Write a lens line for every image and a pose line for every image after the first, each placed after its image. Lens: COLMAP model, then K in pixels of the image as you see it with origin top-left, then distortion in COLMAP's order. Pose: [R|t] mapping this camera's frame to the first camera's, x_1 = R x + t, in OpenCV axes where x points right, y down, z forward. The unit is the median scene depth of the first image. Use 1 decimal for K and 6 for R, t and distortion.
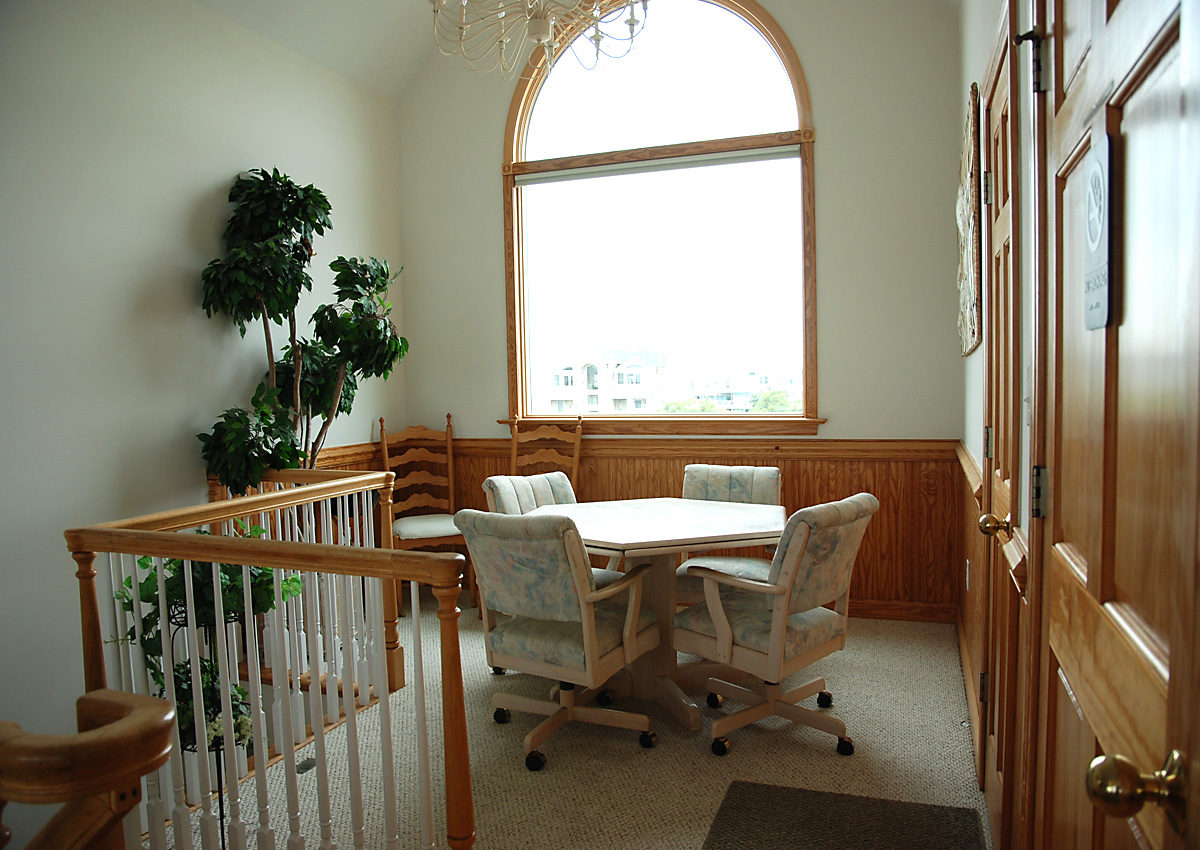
lens RADIAL K [[838.6, 0, 600.0], [0, 838.6, 425.0], [0, 0, 1]] dist [-0.163047, 0.105533]
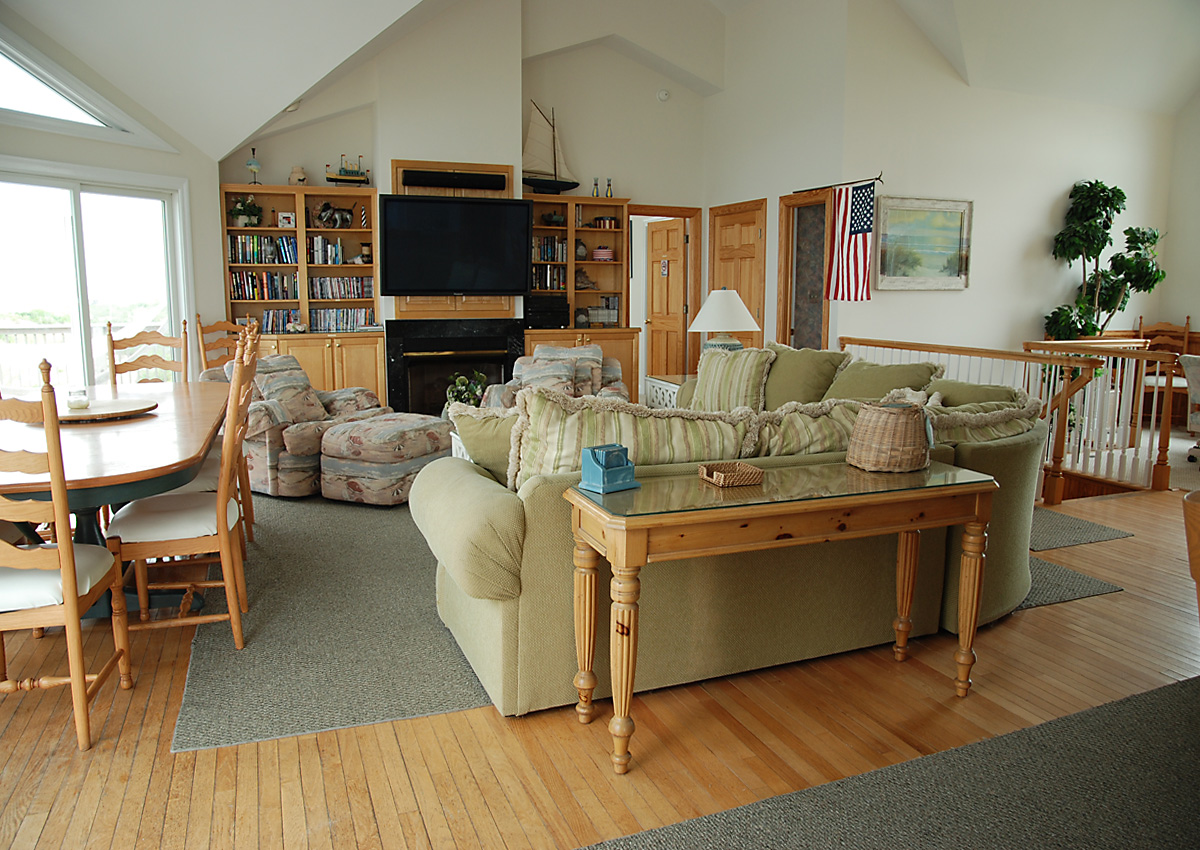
lens RADIAL K [[838.6, 0, 600.0], [0, 838.6, 425.0], [0, 0, 1]] dist [-0.163047, 0.105533]
pose [[0.672539, 0.140853, -0.726534, 0.250397], [-0.054269, 0.988464, 0.141397, 0.053570], [0.738070, -0.055666, 0.672424, -1.145670]]
